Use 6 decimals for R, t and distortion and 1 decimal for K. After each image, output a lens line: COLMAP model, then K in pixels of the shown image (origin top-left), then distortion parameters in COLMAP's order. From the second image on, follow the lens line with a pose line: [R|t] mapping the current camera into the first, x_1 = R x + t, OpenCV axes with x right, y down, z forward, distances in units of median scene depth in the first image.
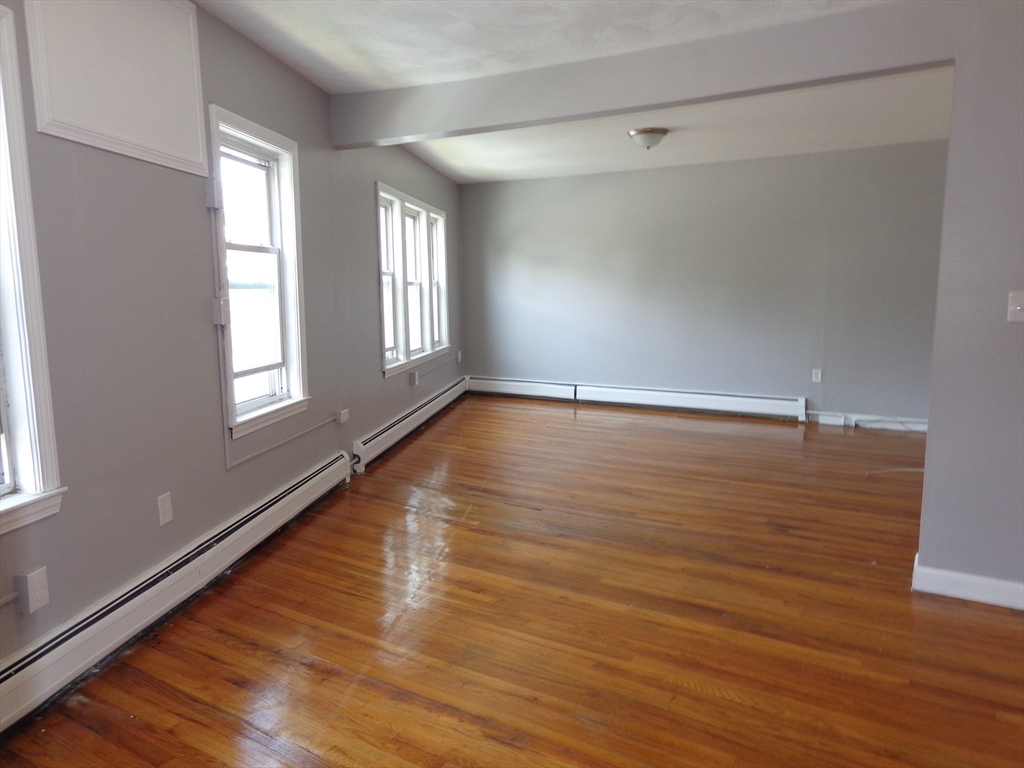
lens RADIAL K [[728.4, 0, 512.0], [0, 728.4, 384.0], [0, 0, 1]] dist [0.005637, -0.000436]
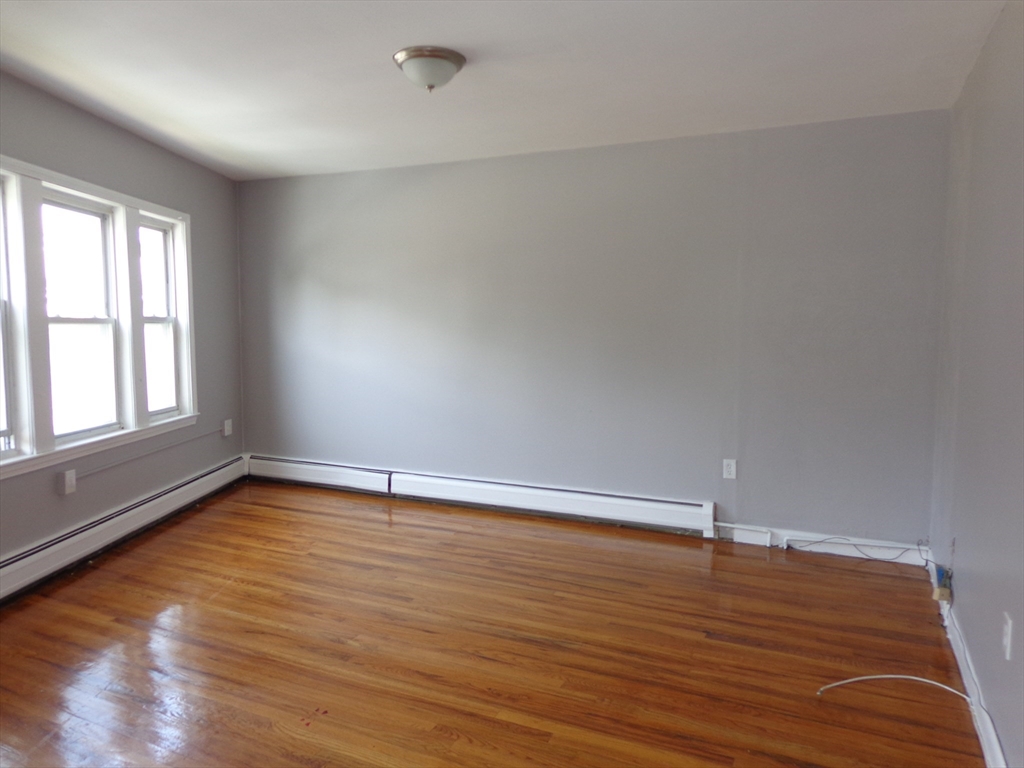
lens RADIAL K [[717.4, 0, 515.6], [0, 717.4, 386.0], [0, 0, 1]] dist [0.006578, 0.001141]
pose [[0.995410, 0.006641, 0.095475, 0.165692], [-0.001899, 0.998763, -0.049679, -0.054695], [-0.095687, 0.049270, 0.994191, 0.375656]]
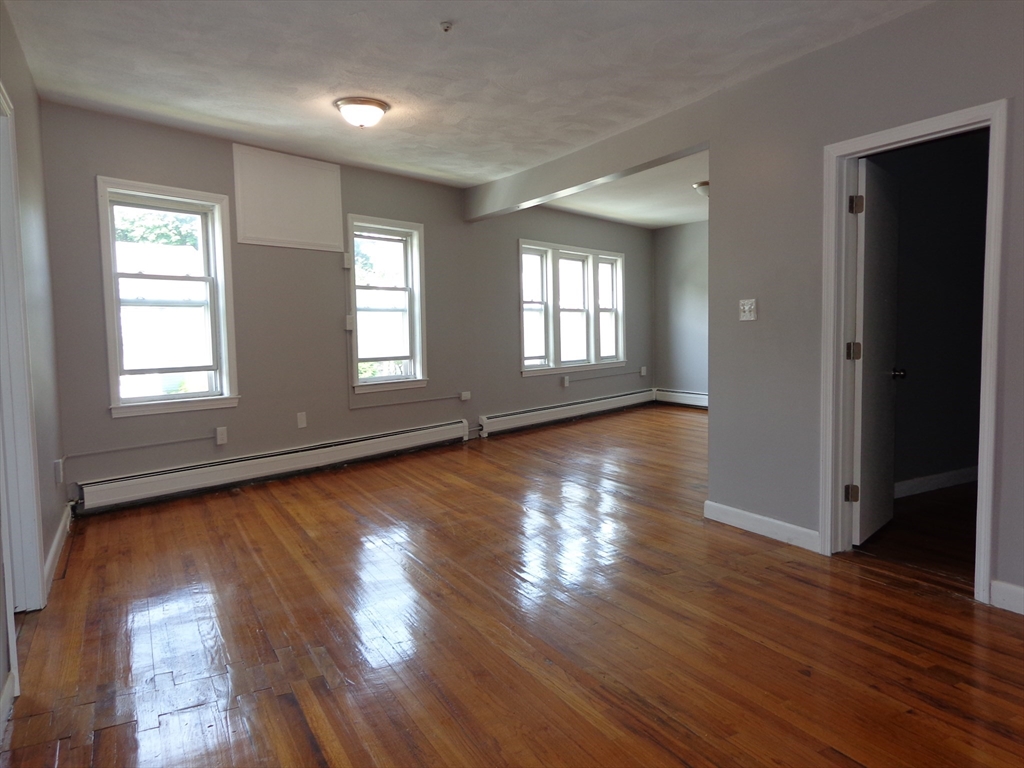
lens RADIAL K [[733.6, 0, 512.0], [0, 733.6, 384.0], [0, 0, 1]] dist [-0.002189, 0.000021]
pose [[0.858170, 0.030436, -0.512462, 0.454135], [-0.056418, 0.997786, -0.035218, 0.048409], [0.510256, 0.059135, 0.857987, -0.187642]]
